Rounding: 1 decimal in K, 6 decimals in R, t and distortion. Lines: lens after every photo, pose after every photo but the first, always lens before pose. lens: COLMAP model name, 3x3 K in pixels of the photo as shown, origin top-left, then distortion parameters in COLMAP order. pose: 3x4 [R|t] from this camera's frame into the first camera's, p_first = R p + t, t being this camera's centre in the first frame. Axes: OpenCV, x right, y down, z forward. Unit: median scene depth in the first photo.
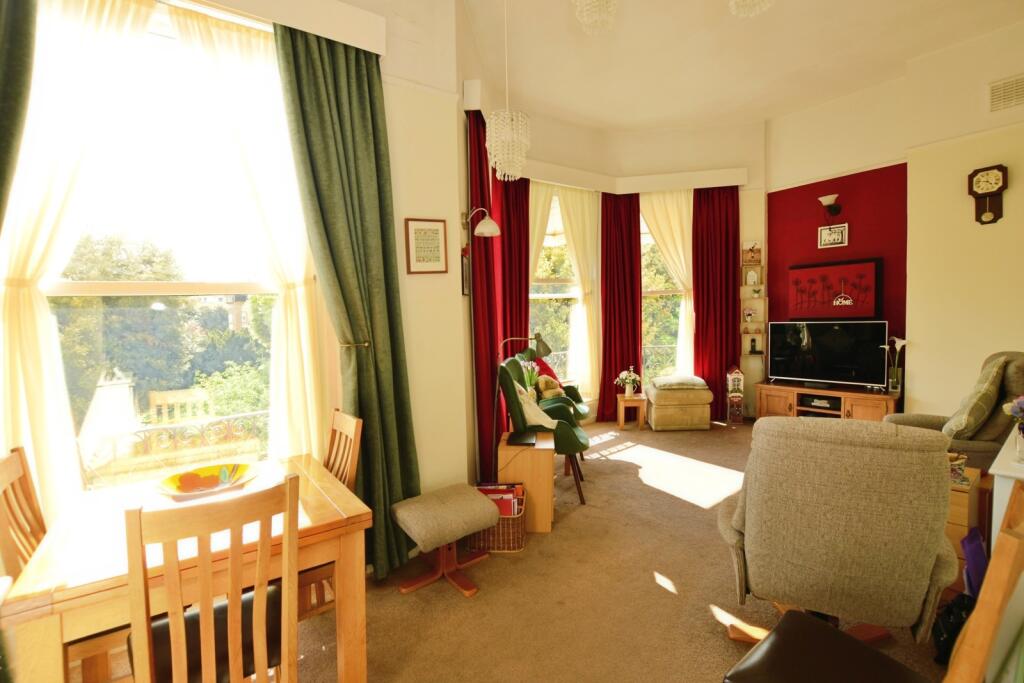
lens RADIAL K [[460.8, 0, 509.7], [0, 460.8, 358.5], [0, 0, 1]] dist [-0.027604, 0.001067]
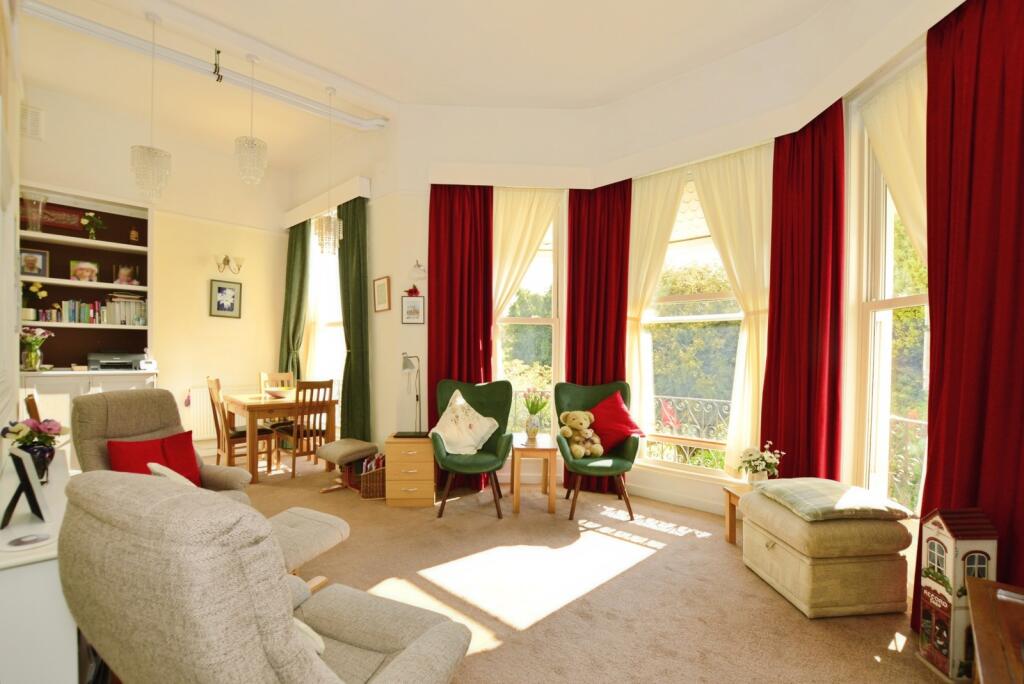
lens RADIAL K [[460.8, 0, 509.7], [0, 460.8, 359.0], [0, 0, 1]] dist [-0.027604, 0.001067]
pose [[0.175414, 0.066089, -0.982274, 0.807178], [-0.116451, 0.992133, 0.045957, -0.076634], [0.977583, 0.106326, 0.181730, 0.623588]]
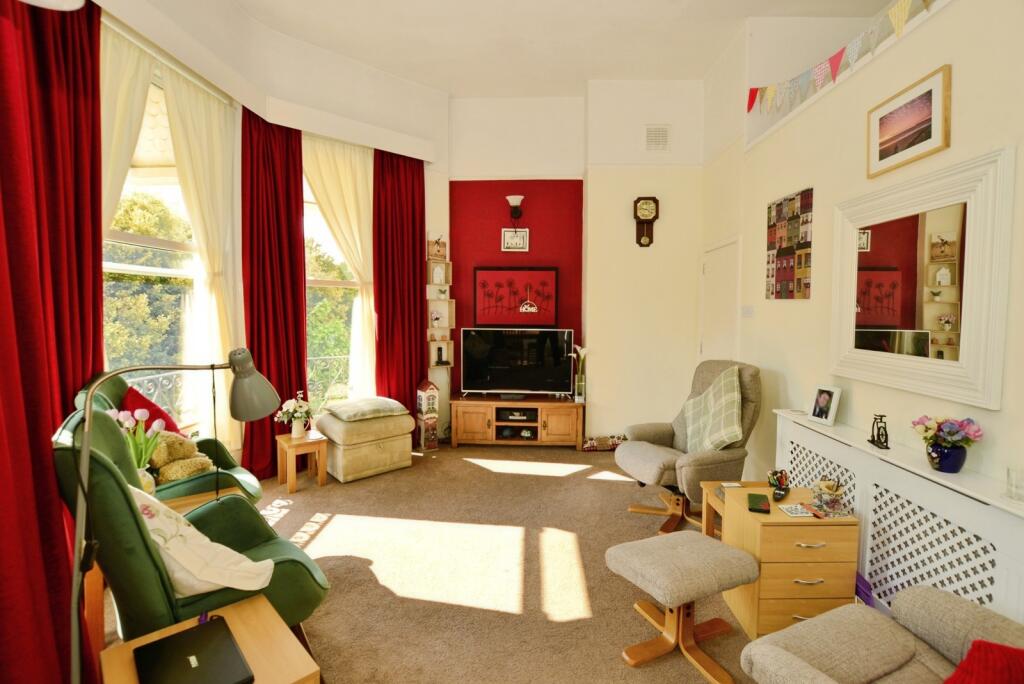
lens RADIAL K [[460.8, 0, 509.7], [0, 460.8, 359.0], [0, 0, 1]] dist [-0.027604, 0.001067]
pose [[0.645290, -0.032025, 0.763266, -0.044068], [0.033365, 0.999349, 0.013722, -0.030648], [-0.763209, 0.016612, 0.645938, 0.372884]]
